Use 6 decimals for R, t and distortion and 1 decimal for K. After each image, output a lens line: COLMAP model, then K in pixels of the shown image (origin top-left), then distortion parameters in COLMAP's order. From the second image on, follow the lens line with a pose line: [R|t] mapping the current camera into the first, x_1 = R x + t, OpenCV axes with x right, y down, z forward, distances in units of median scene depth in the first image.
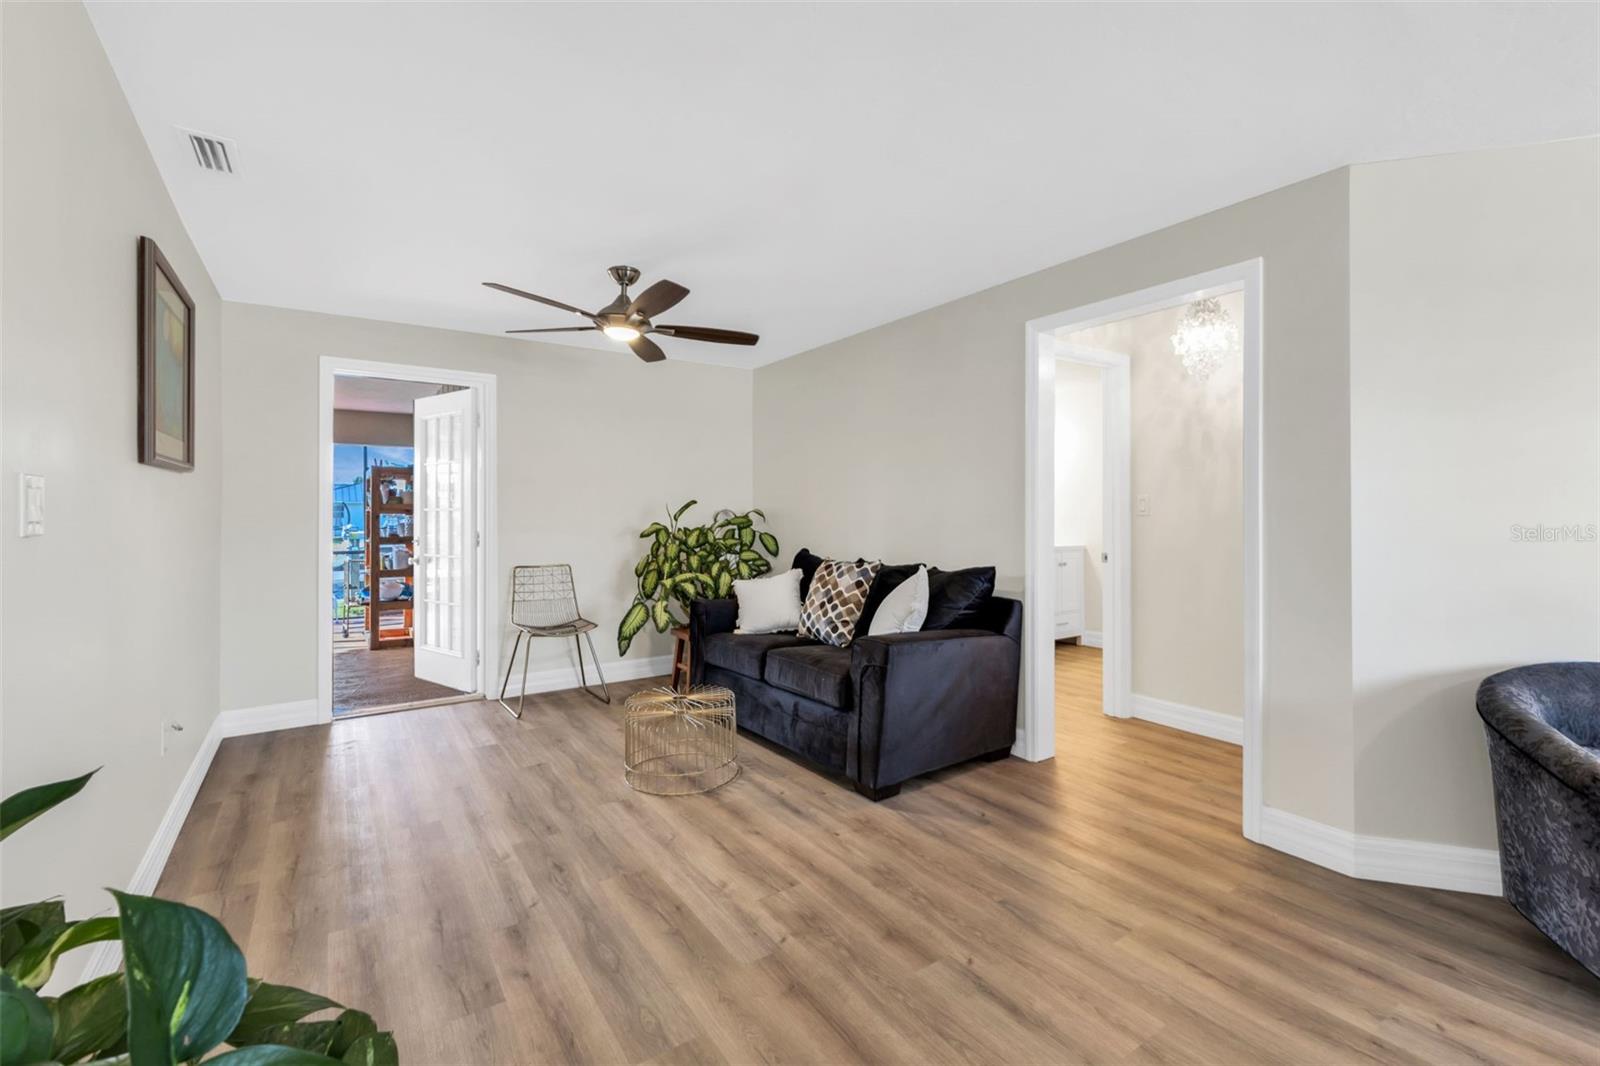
lens RADIAL K [[702.2, 0, 803.5], [0, 702.2, 519.7], [0, 0, 1]] dist [0.000640, -0.000120]
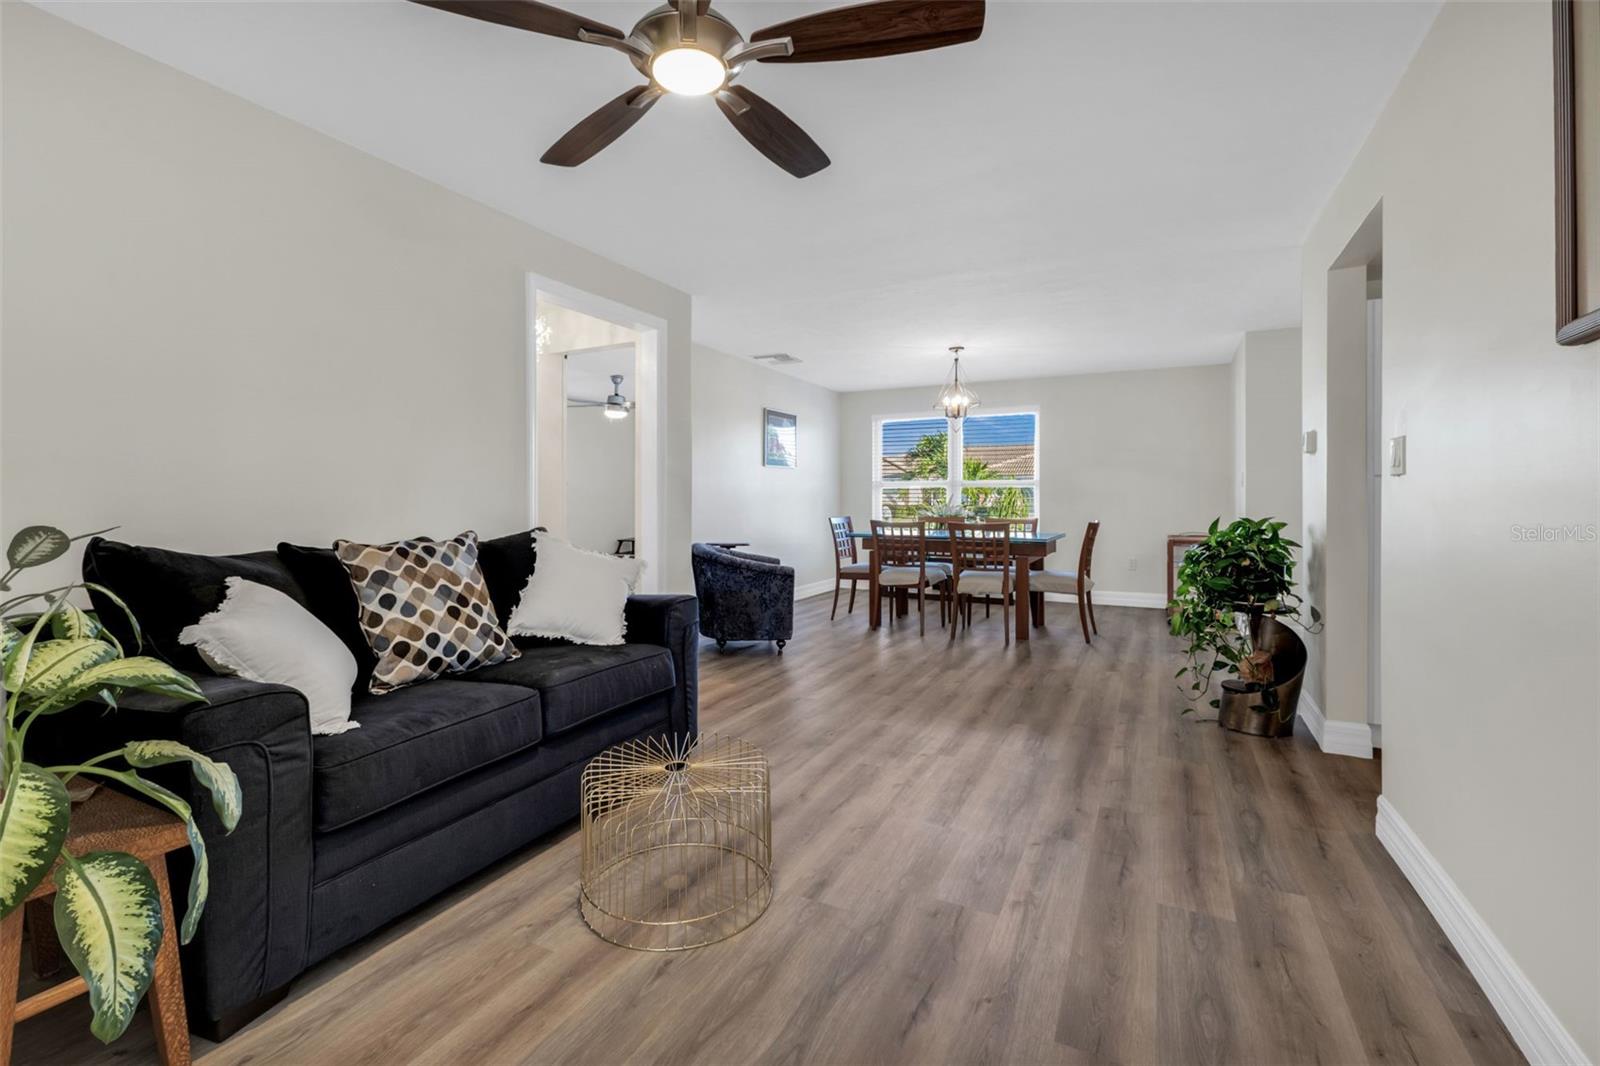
lens RADIAL K [[702.2, 0, 813.5], [0, 702.2, 496.3], [0, 0, 1]] dist [0.000640, -0.000120]
pose [[-0.495050, 0.000089, 0.868865, -0.957318], [0.006099, 0.999976, 0.003372, 0.034234], [-0.868843, 0.006969, -0.495038, 1.536320]]
